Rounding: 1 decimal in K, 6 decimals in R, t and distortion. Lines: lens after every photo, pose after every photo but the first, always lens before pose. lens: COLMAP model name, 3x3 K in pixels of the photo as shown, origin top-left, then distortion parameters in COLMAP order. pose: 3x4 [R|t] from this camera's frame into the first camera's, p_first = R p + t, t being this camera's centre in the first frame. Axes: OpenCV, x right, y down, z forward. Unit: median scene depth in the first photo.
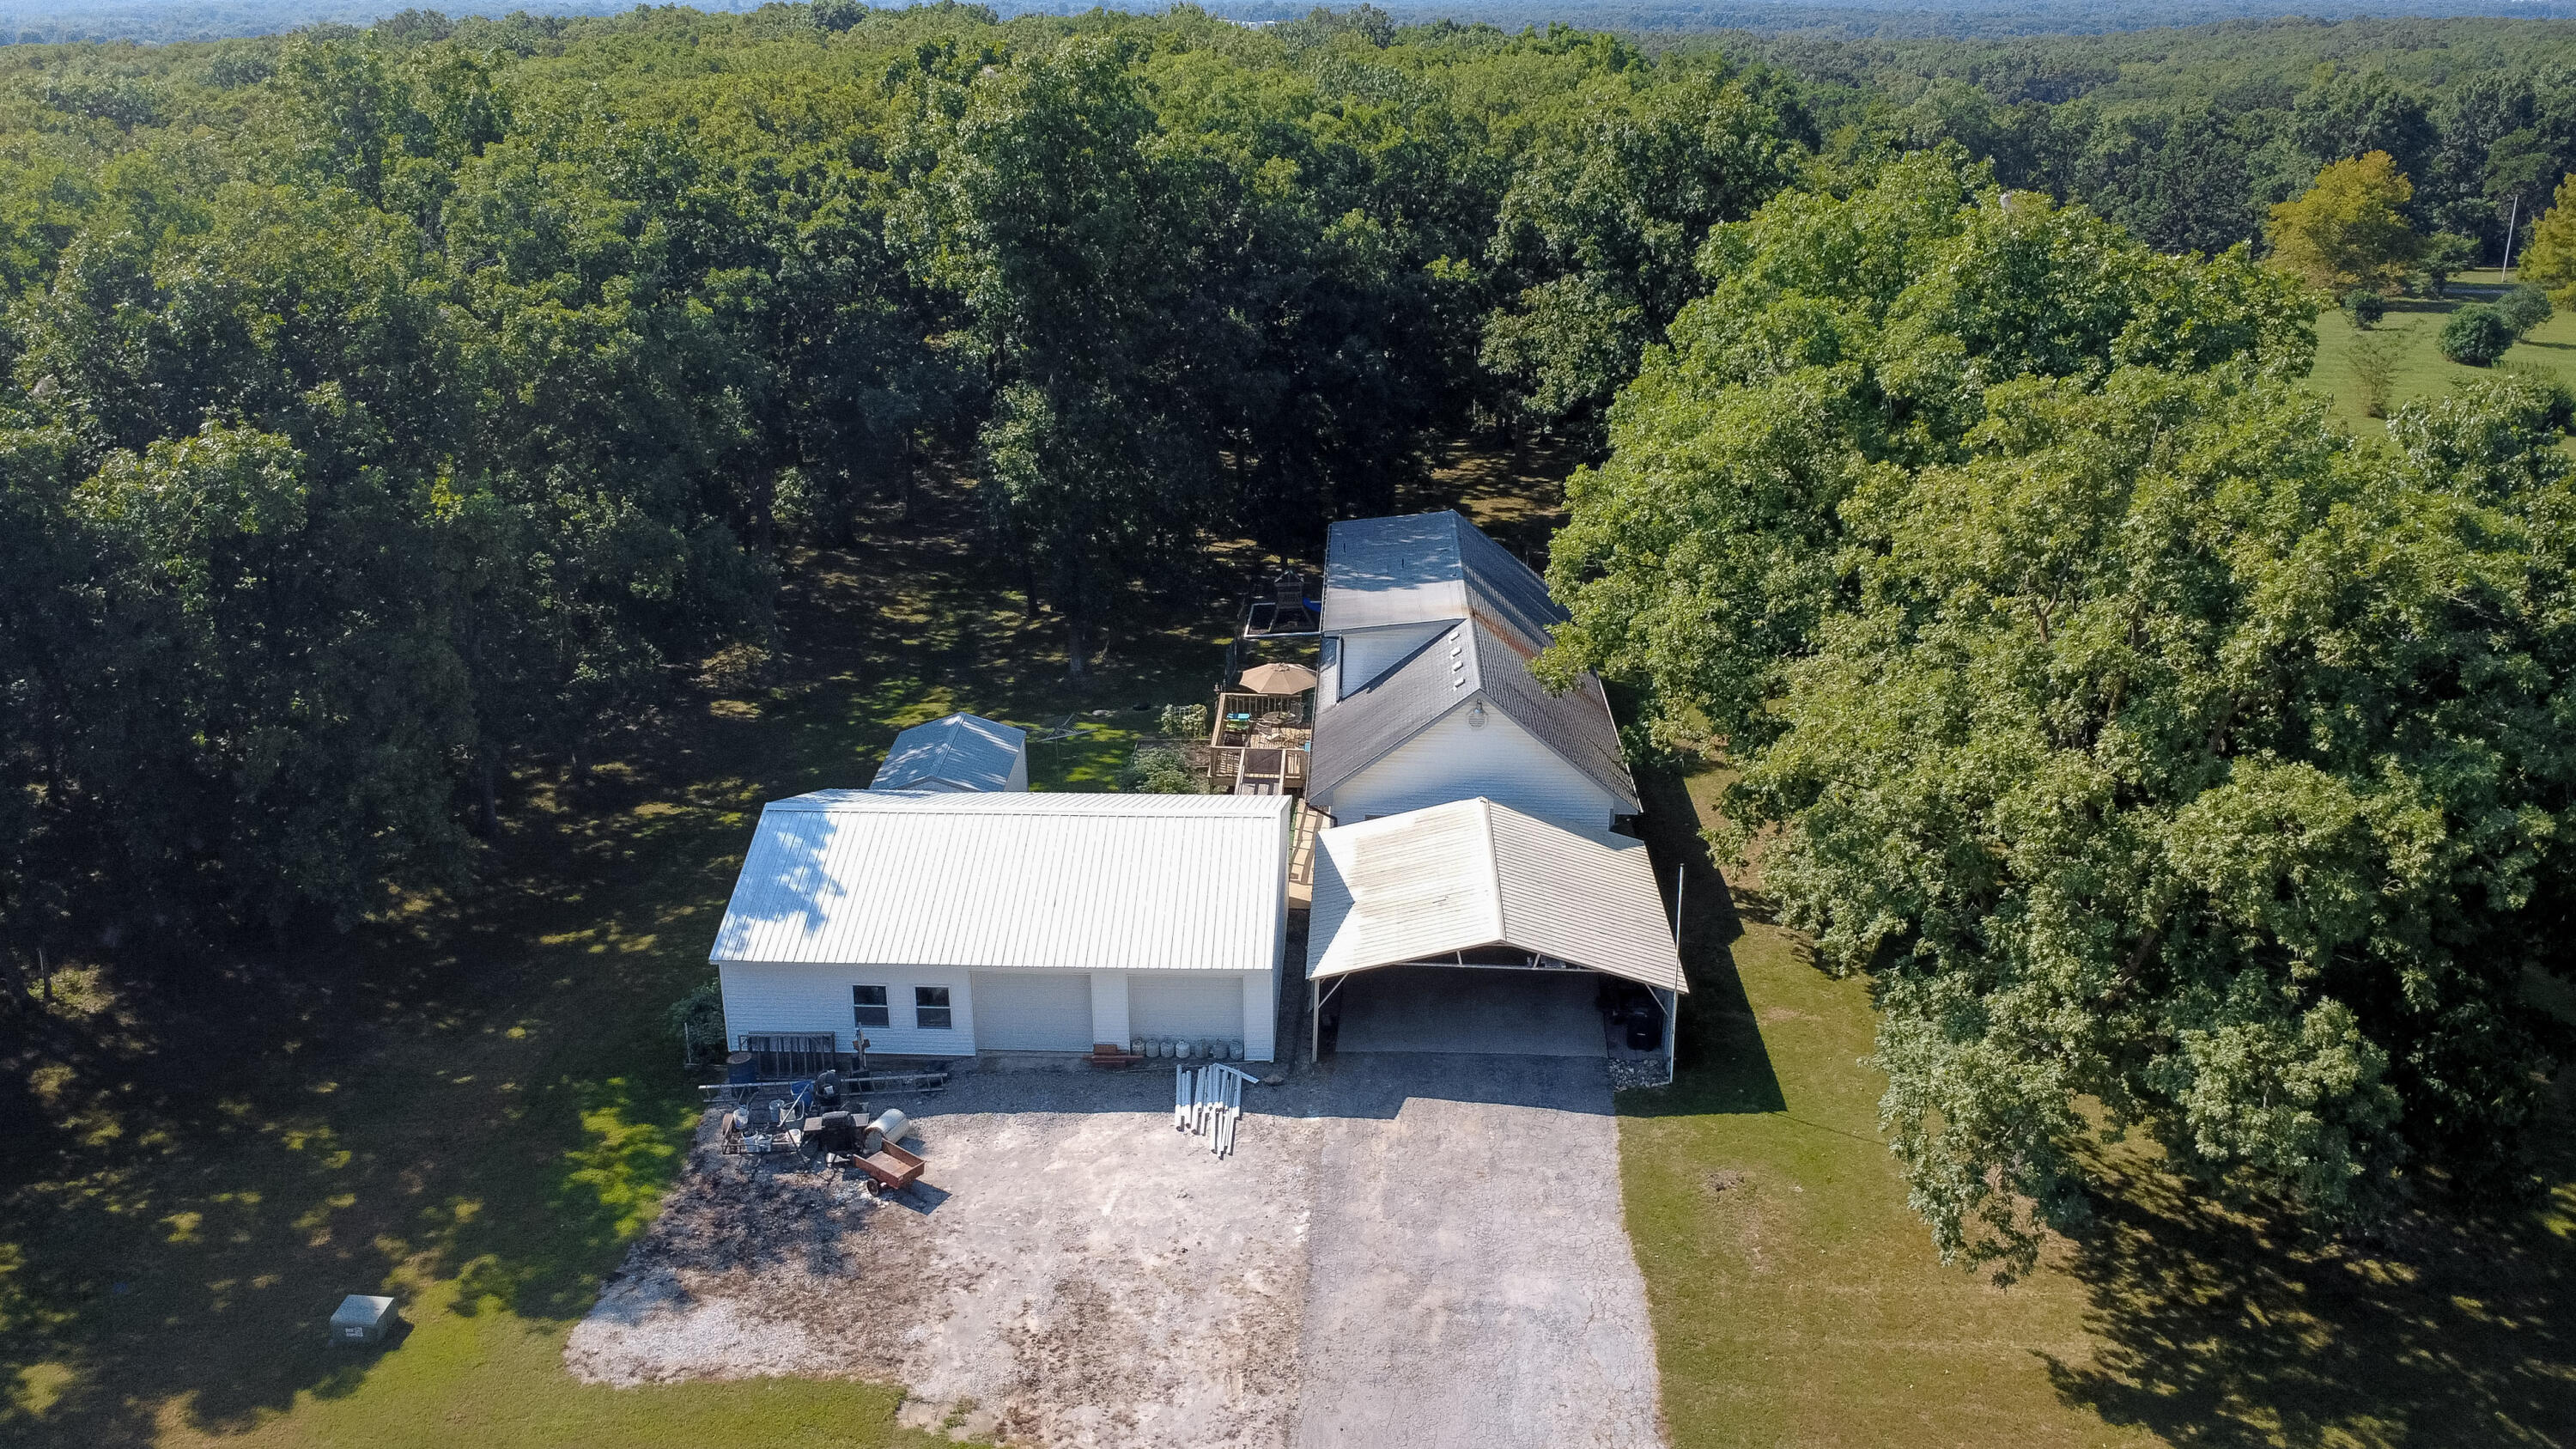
lens RADIAL K [[1840.3, 0, 1278.1], [0, 1840.3, 724.5], [0, 0, 1]] dist [0.000986, 0.006292]
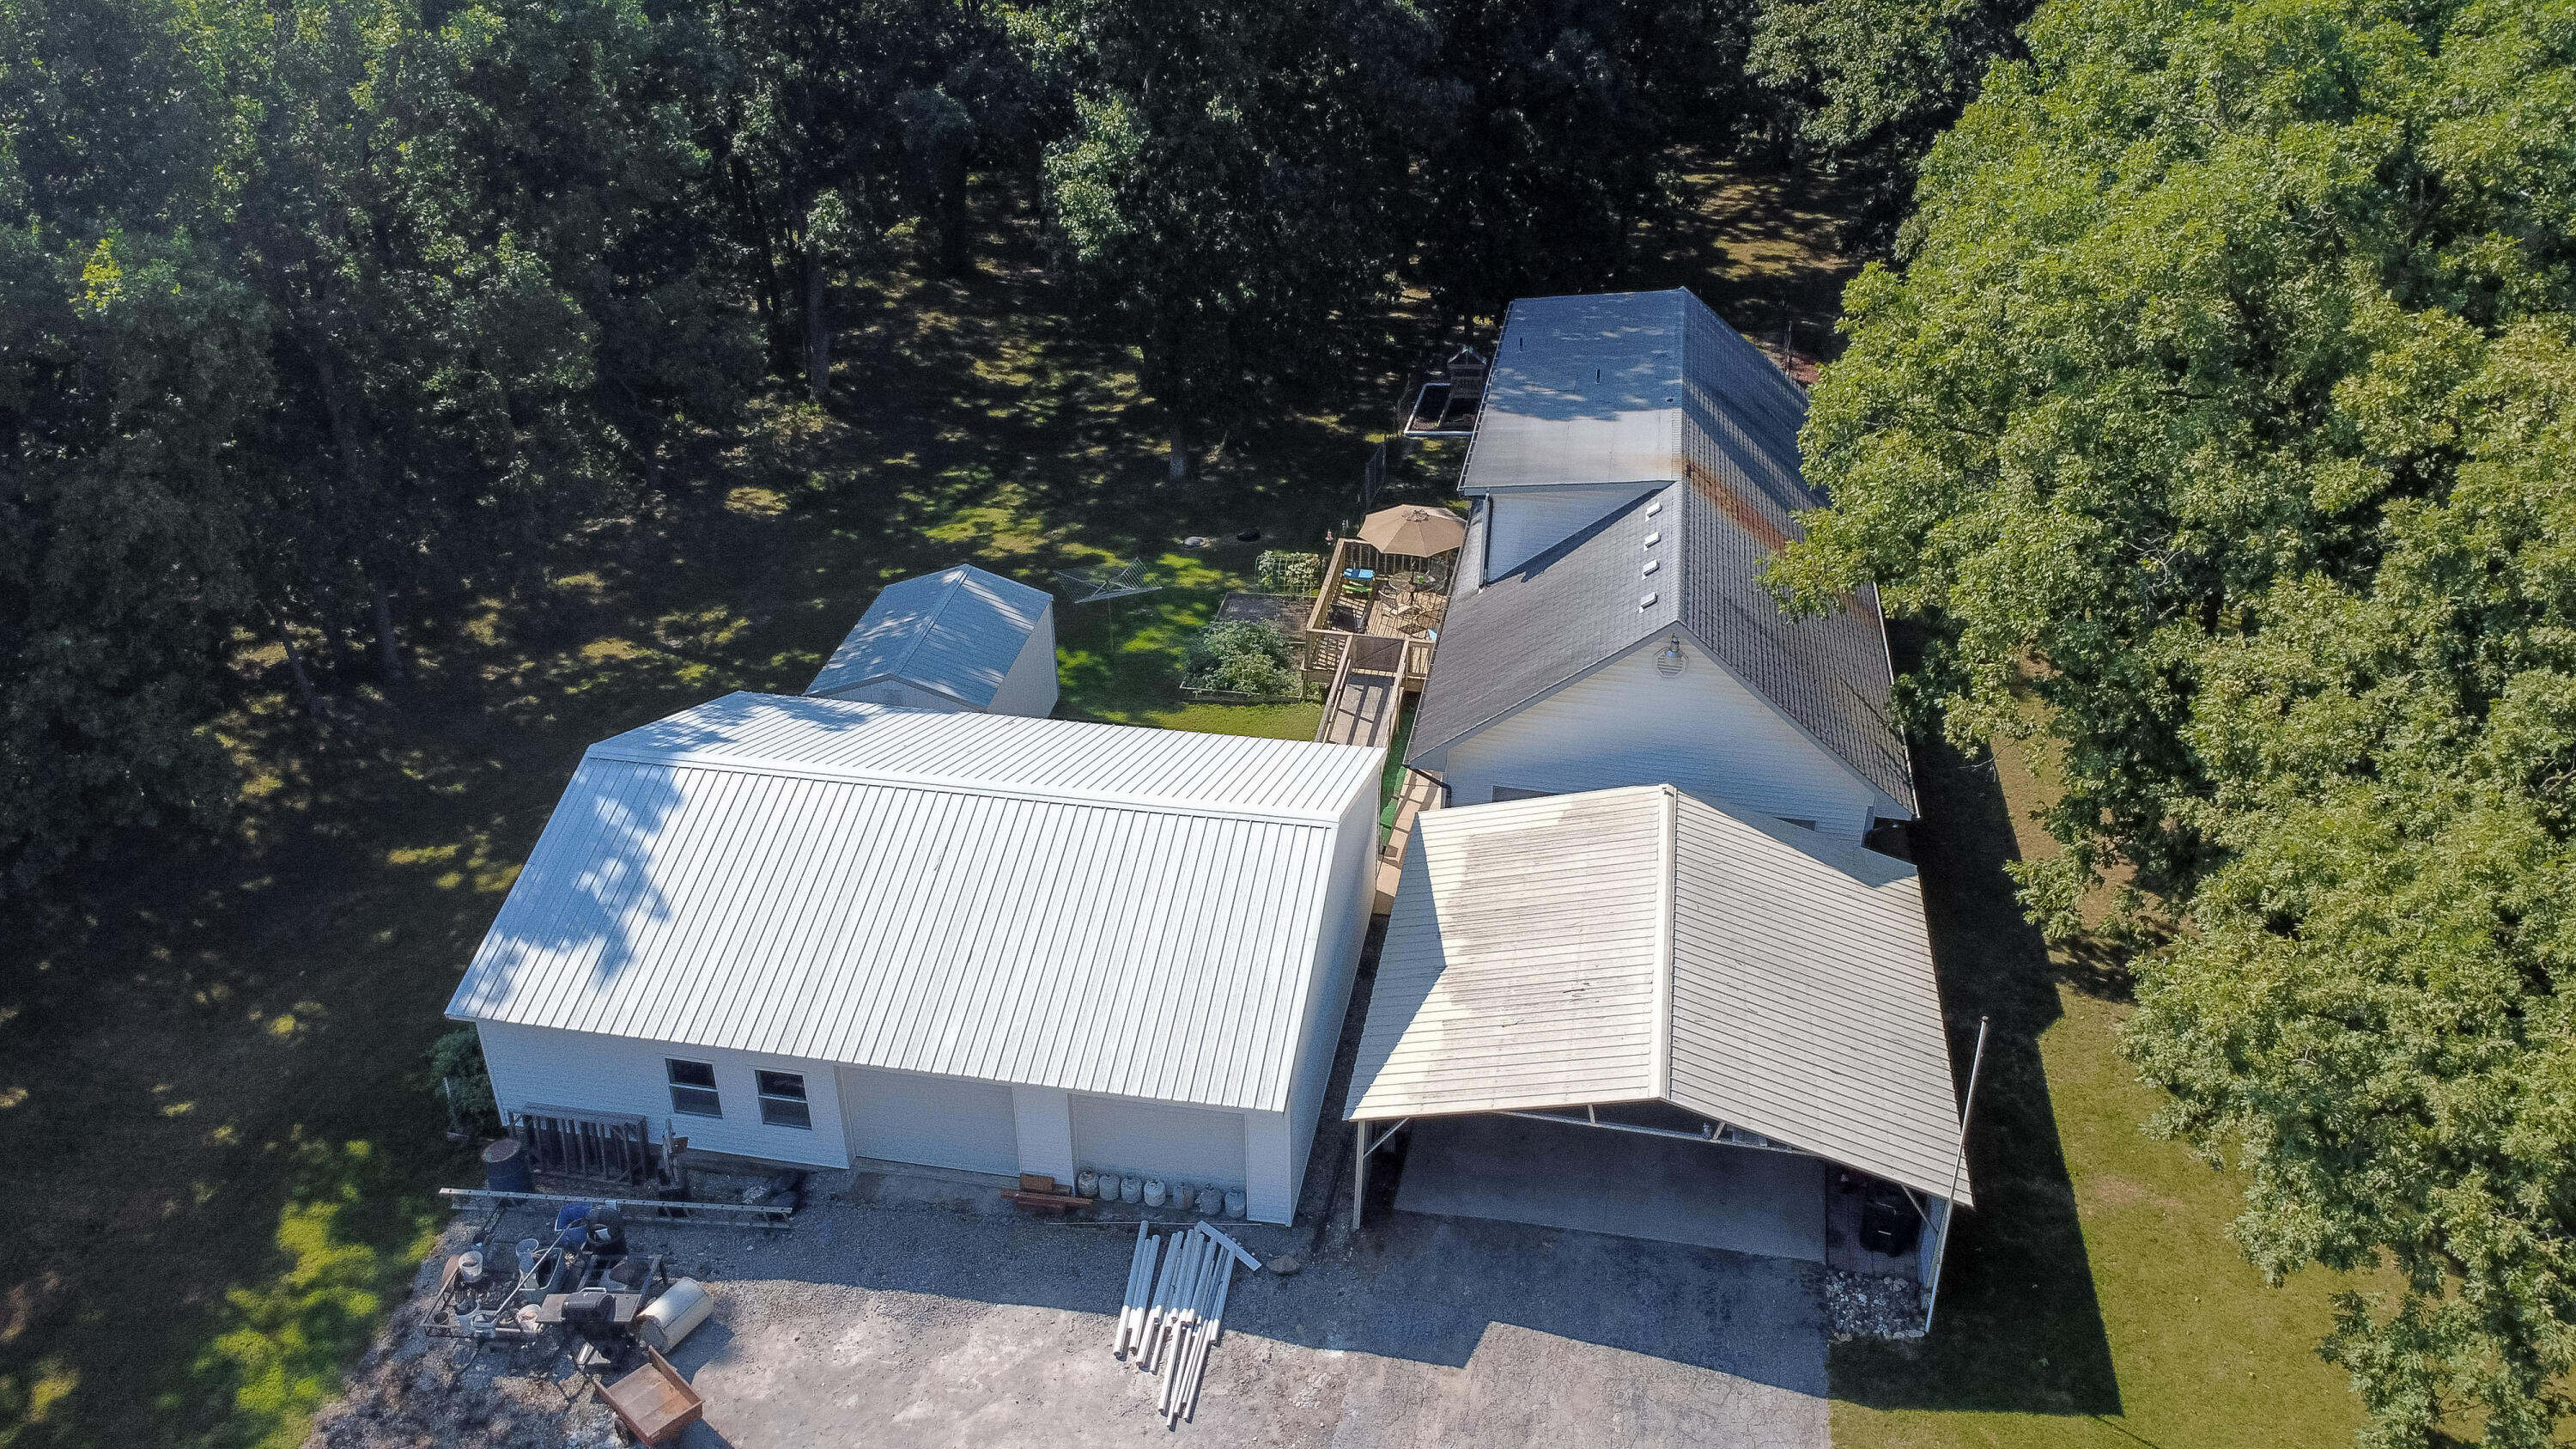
lens RADIAL K [[1879.6, 0, 1288.0], [0, 1879.6, 724.5], [0, 0, 1]] dist [0.003638, -0.007840]
pose [[0.991208, 0.064038, -0.115787, 0.056283], [-0.045323, 0.986464, 0.157593, -0.085683], [0.124311, -0.150959, 0.980693, 0.353174]]
